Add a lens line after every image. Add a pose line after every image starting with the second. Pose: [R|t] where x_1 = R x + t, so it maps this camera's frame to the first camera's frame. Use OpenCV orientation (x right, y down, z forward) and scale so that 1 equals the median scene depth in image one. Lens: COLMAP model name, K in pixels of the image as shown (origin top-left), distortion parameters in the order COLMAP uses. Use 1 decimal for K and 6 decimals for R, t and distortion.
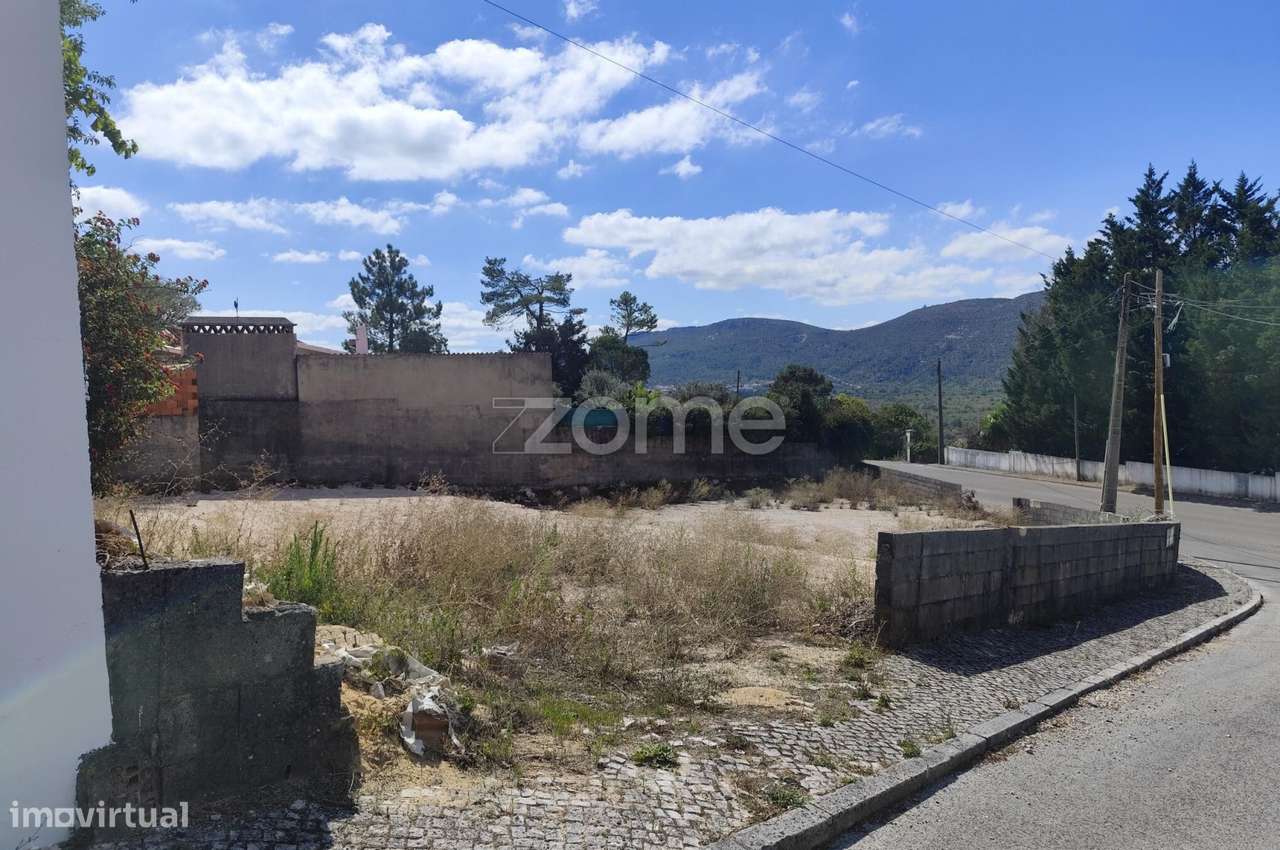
lens RADIAL K [[861.0, 0, 636.8], [0, 861.0, 426.9], [0, 0, 1]] dist [0.038193, -0.048473]
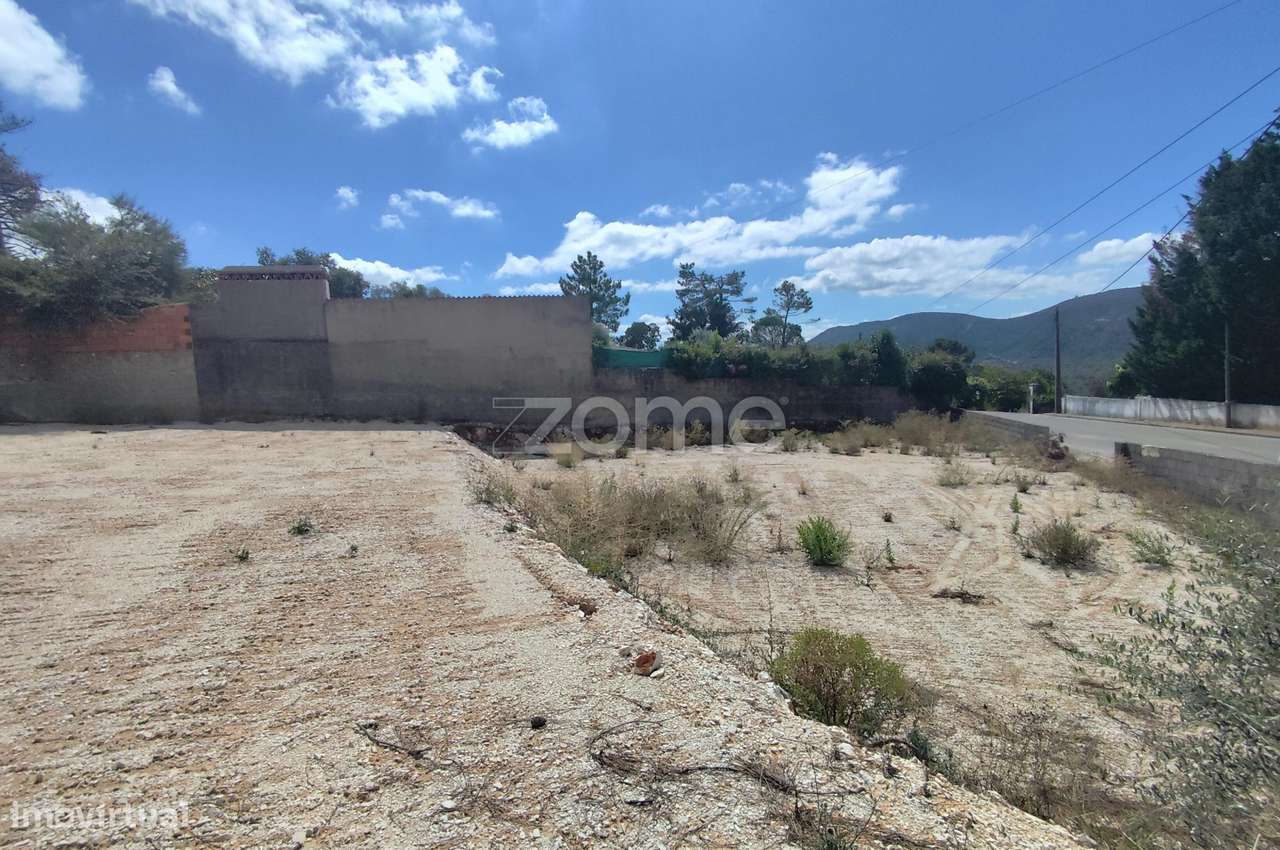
lens RADIAL K [[584.8, 0, 640.0], [0, 584.8, 425.0], [0, 0, 1]] dist [-0.008287, 0.000290]
pose [[0.949894, 0.008643, -0.312453, 0.131462], [0.007241, 0.998741, 0.049638, 0.025329], [0.312489, -0.049413, 0.948635, 0.262932]]
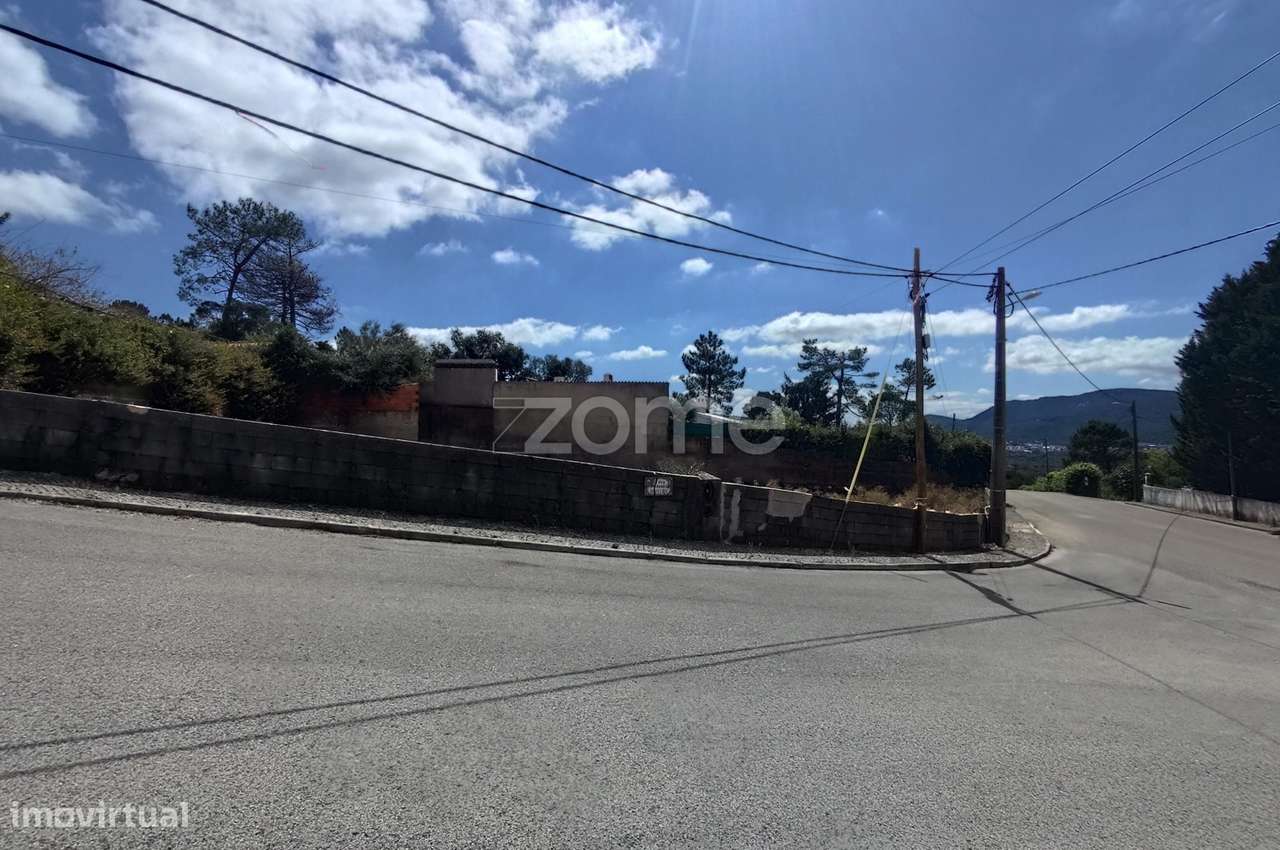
lens RADIAL K [[584.8, 0, 640.0], [0, 584.8, 425.0], [0, 0, 1]] dist [-0.008287, 0.000290]
pose [[0.848716, 0.020263, -0.528460, 0.276324], [-0.055933, 0.997100, -0.051597, 0.027100], [0.525882, 0.073350, 0.847389, 0.122979]]
